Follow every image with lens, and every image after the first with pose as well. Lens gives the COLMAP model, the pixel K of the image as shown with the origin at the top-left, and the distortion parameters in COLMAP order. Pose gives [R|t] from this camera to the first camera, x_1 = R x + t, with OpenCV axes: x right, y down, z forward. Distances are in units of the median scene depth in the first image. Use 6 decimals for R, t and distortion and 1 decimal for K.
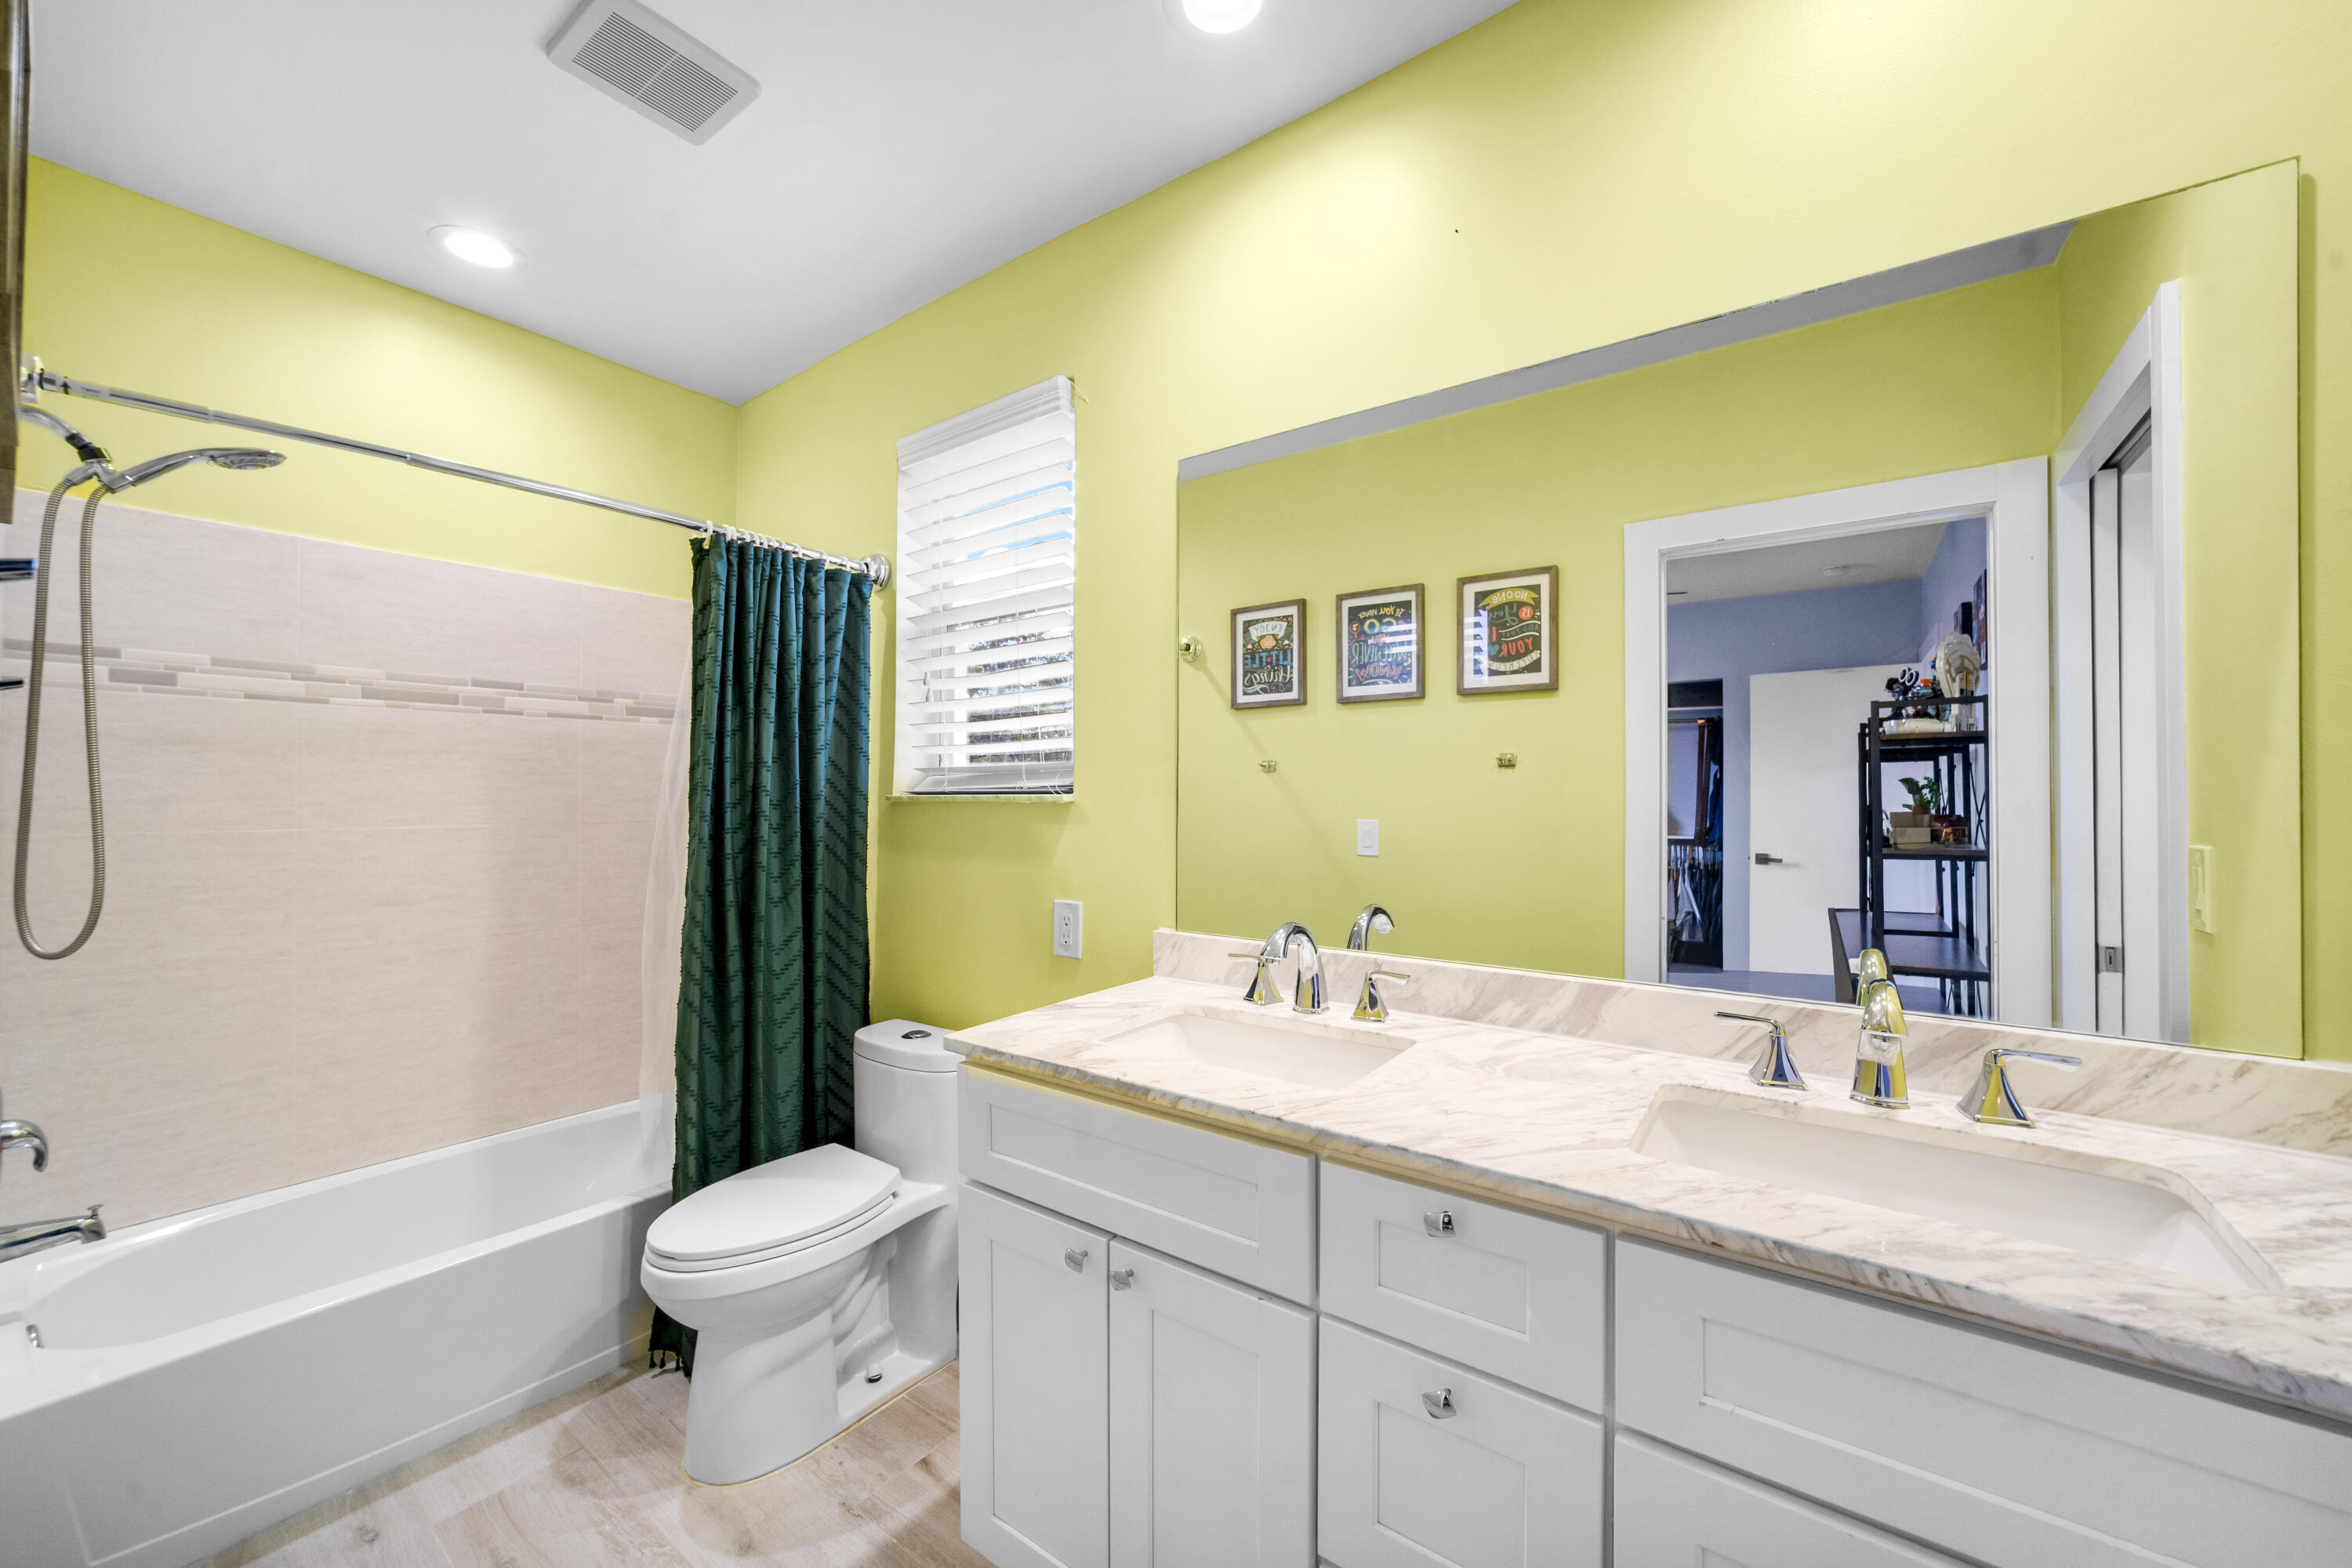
lens RADIAL K [[900.6, 0, 1163.8], [0, 900.6, 784.7], [0, 0, 1]] dist [-0.003095, -0.000091]
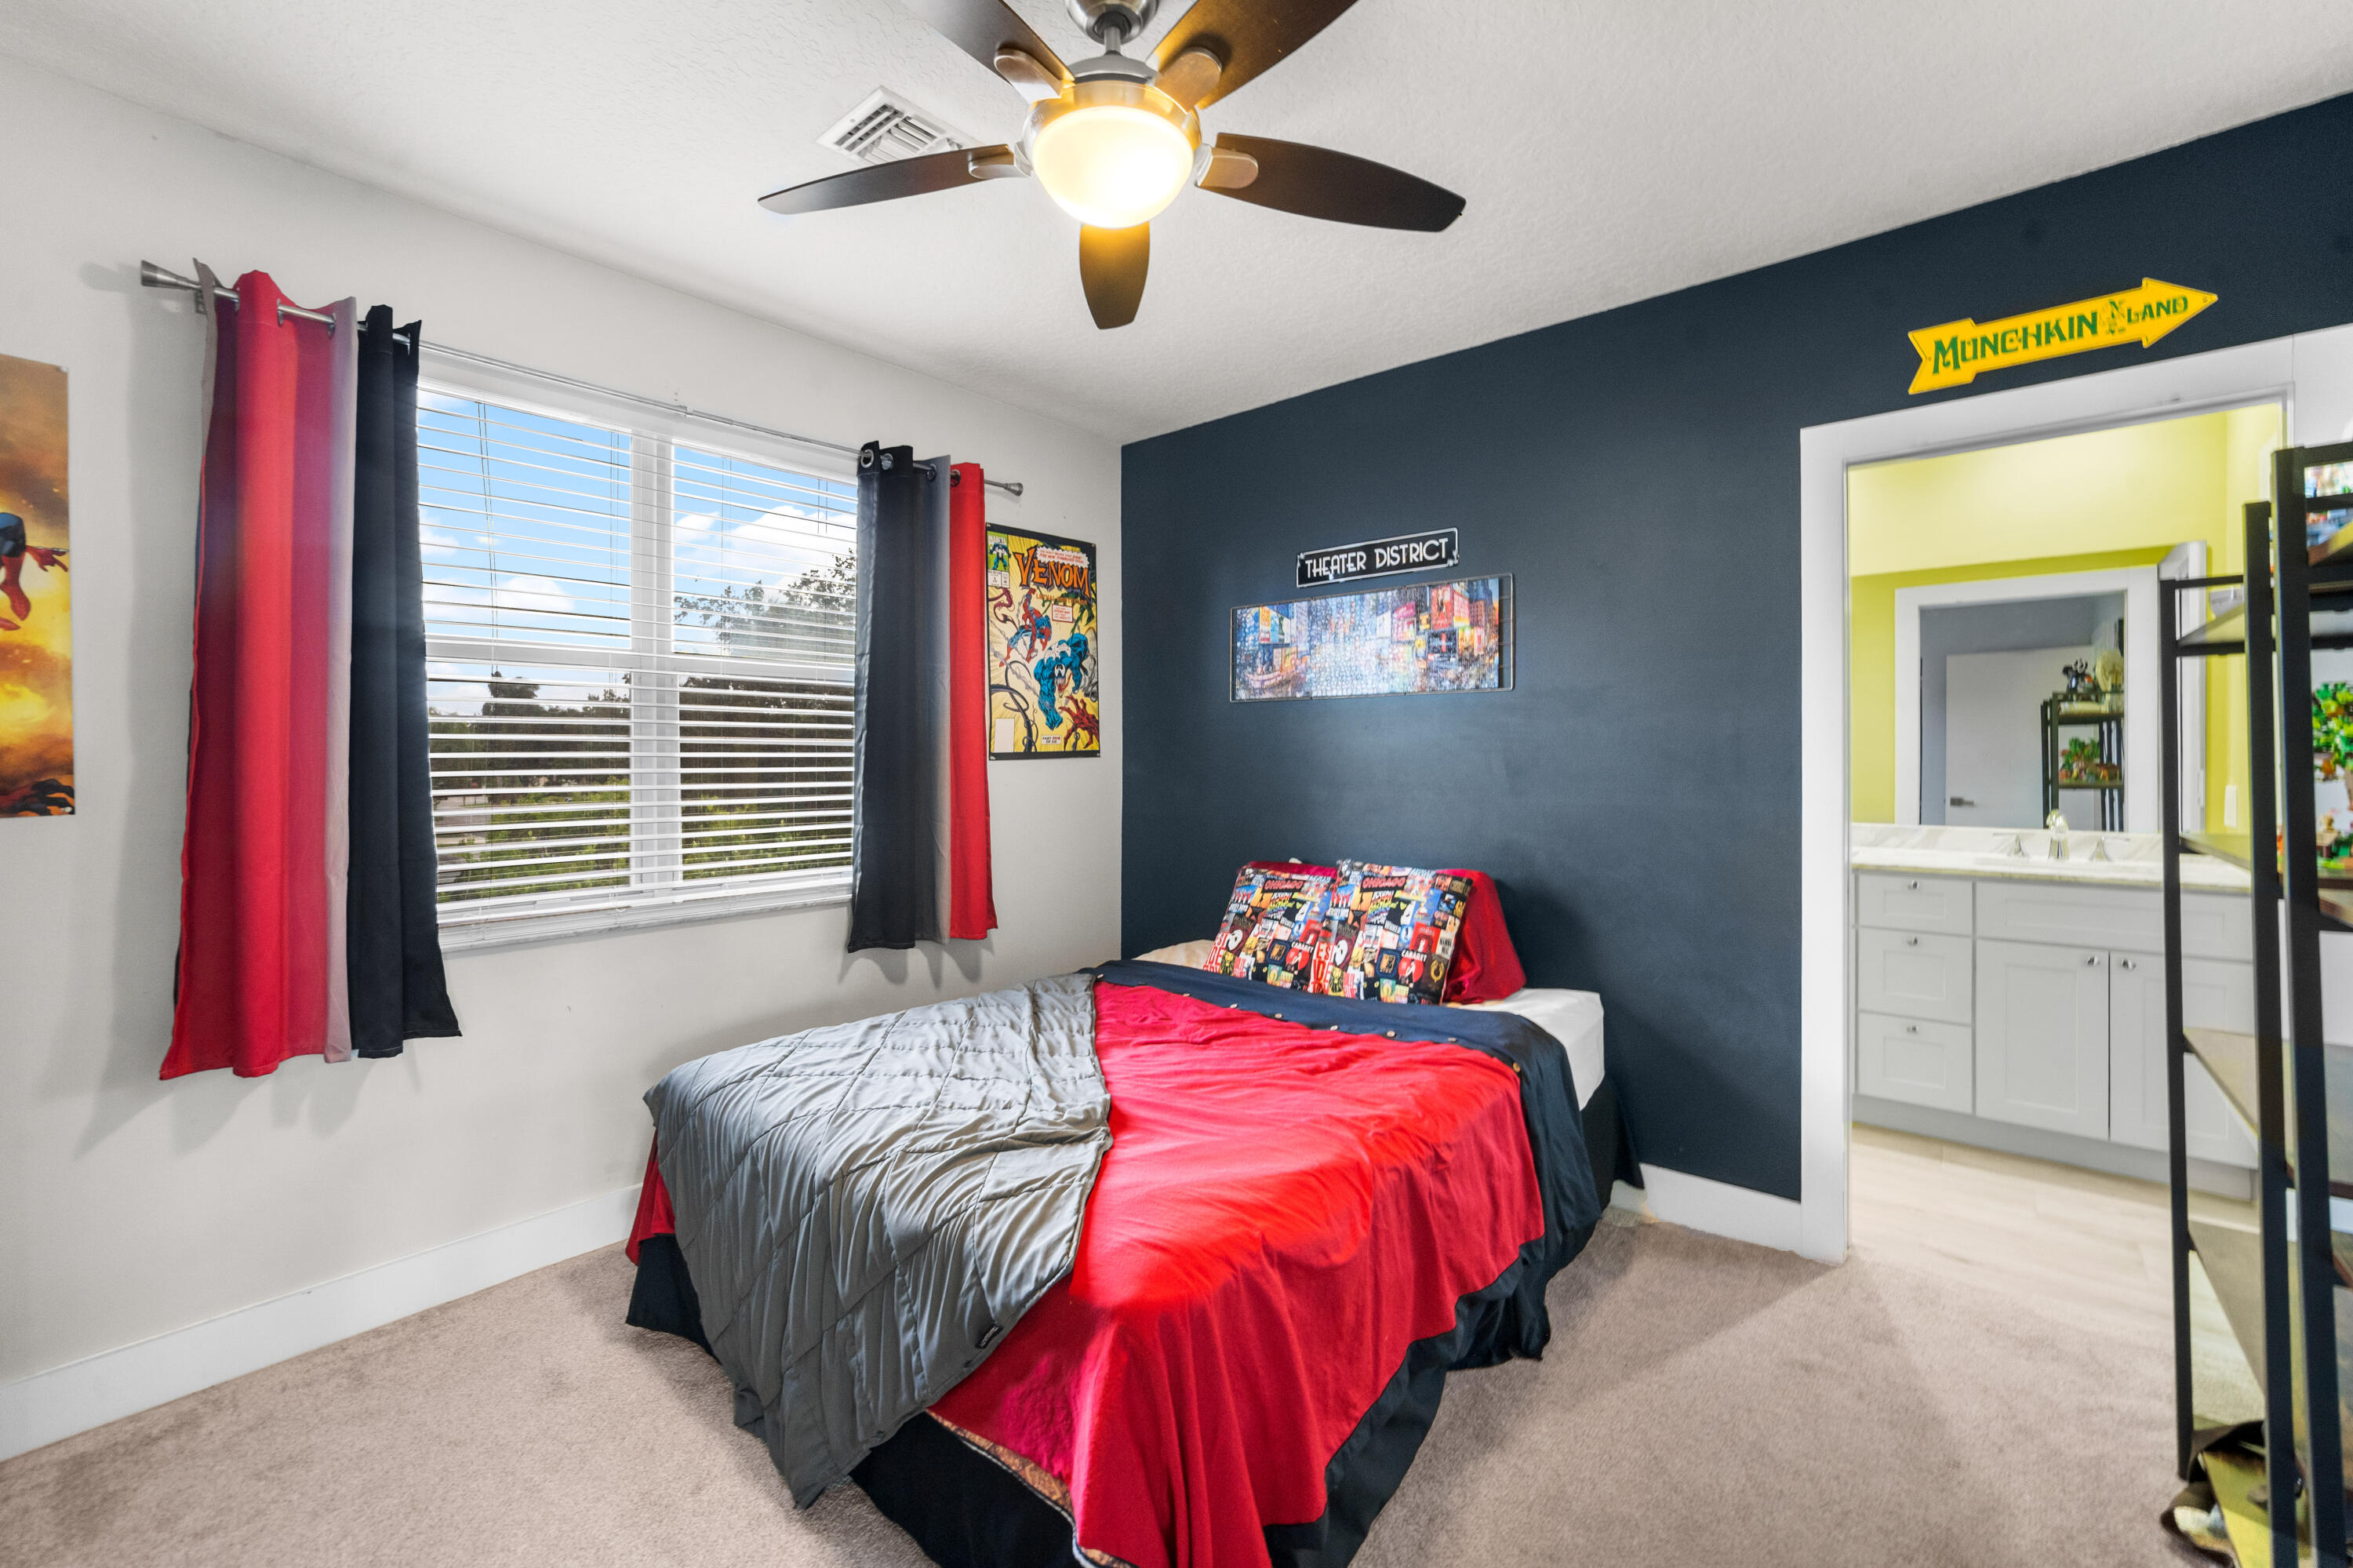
lens RADIAL K [[949.5, 0, 1156.8], [0, 949.5, 765.3], [0, 0, 1]] dist [-0.006122, 0.000070]
pose [[0.996358, -0.008599, -0.084830, -0.596369], [0.010069, 0.999806, 0.016922, -0.004883], [0.084668, -0.017715, 0.996252, -0.733551]]
